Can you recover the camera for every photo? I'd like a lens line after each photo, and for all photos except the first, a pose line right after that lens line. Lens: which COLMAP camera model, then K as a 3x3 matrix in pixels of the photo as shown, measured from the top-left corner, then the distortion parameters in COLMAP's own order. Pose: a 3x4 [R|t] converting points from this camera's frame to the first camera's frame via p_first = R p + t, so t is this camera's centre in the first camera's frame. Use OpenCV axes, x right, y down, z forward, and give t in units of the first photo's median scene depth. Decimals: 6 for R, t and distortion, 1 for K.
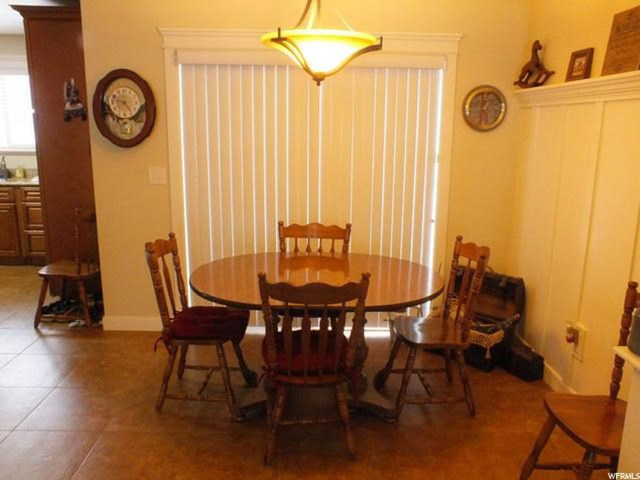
lens RADIAL K [[537.2, 0, 330.8], [0, 537.2, 244.7], [0, 0, 1]] dist [-0.087544, 0.087999]
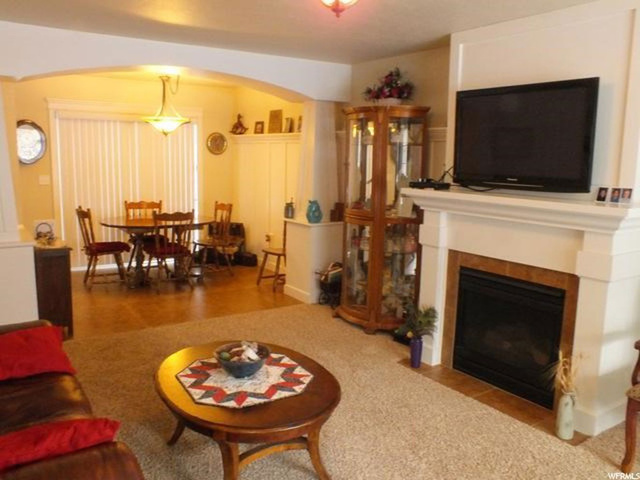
lens RADIAL K [[537.2, 0, 330.8], [0, 537.2, 244.7], [0, 0, 1]] dist [-0.087544, 0.087999]
pose [[0.833052, -0.087941, 0.546160, -0.548487], [0.109947, 0.993908, -0.007665, 0.214897], [-0.542158, 0.066434, 0.837646, -1.027640]]
